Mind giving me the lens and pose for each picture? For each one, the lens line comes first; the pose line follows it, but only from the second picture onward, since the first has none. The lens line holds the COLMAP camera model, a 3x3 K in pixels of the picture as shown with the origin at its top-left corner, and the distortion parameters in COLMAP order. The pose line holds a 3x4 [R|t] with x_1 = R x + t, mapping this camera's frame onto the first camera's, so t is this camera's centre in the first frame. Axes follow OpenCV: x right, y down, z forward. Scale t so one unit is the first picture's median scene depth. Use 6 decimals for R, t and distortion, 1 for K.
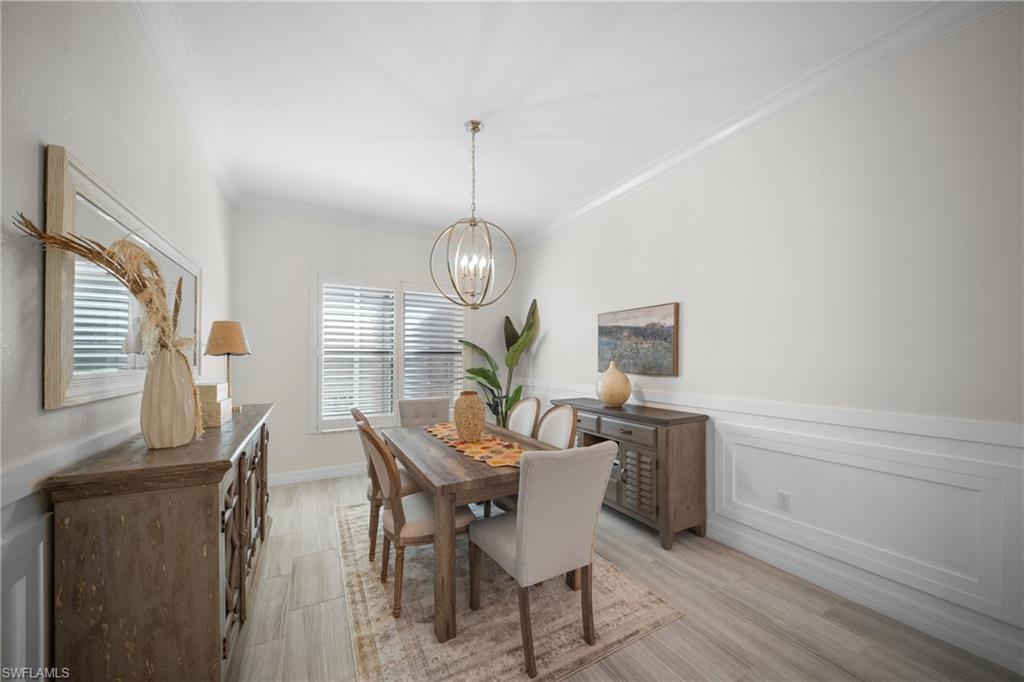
lens RADIAL K [[358.5, 0, 508.5], [0, 358.5, 349.8], [0, 0, 1]] dist [0.000996, -0.002521]
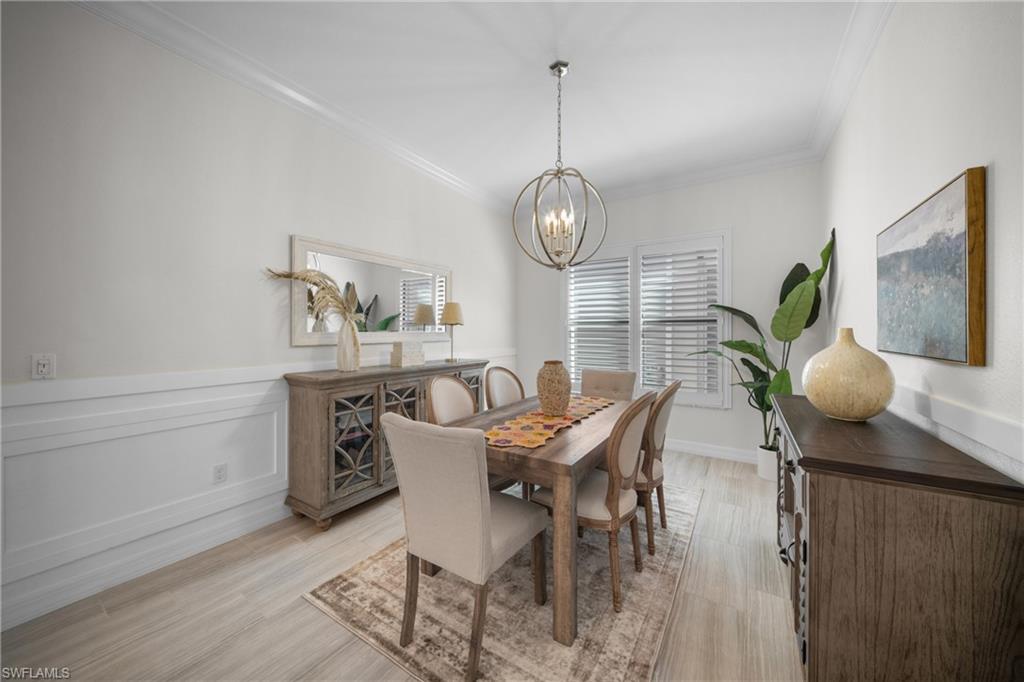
lens RADIAL K [[358.5, 0, 514.5], [0, 358.5, 332.7], [0, 0, 1]] dist [0.000996, -0.002521]
pose [[0.497015, 0.003004, -0.867737, 0.477494], [0.018397, 0.999733, 0.013998, 0.022585], [0.867547, -0.022921, 0.496827, 0.341931]]
